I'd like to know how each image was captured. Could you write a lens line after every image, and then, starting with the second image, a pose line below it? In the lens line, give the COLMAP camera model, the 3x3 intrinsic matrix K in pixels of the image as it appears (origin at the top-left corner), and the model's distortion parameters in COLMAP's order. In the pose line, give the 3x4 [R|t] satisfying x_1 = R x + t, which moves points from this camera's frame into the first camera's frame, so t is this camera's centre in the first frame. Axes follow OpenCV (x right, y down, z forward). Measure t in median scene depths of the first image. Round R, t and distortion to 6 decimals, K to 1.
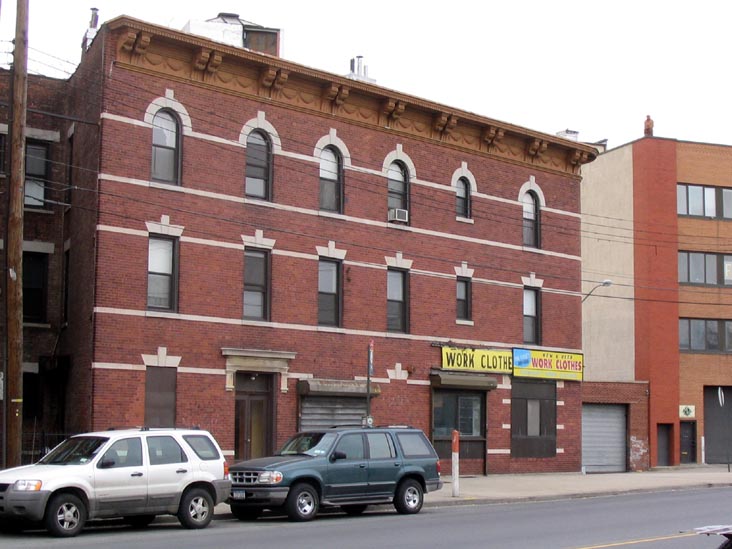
lens RADIAL K [[1305.4, 0, 366.1], [0, 1305.4, 272.9], [0, 0, 1]] dist [-0.036309, 0.000000]
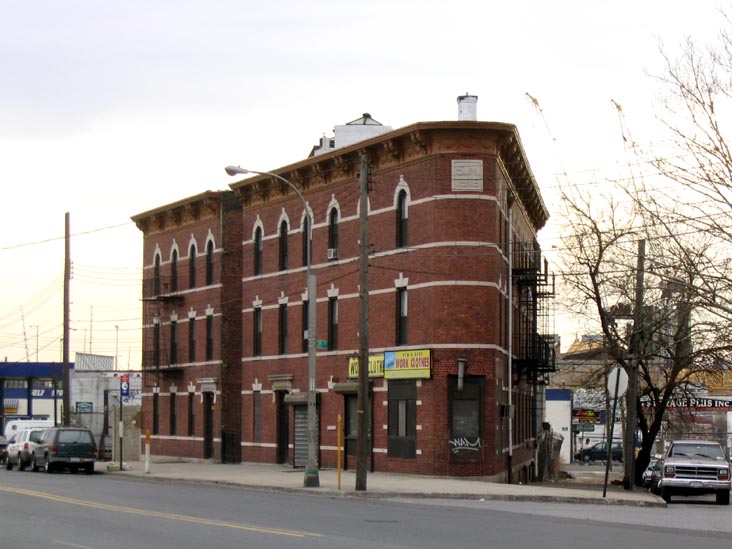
lens RADIAL K [[2250.4, 0, 366.0], [0, 2250.4, 274.8], [0, 0, 1]] dist [-0.222076, 0.000000]
pose [[-0.431239, -0.087914, -0.897945, 1.716766], [0.073310, 0.988536, -0.131990, 0.230596], [0.899255, -0.122748, -0.419850, 1.734345]]
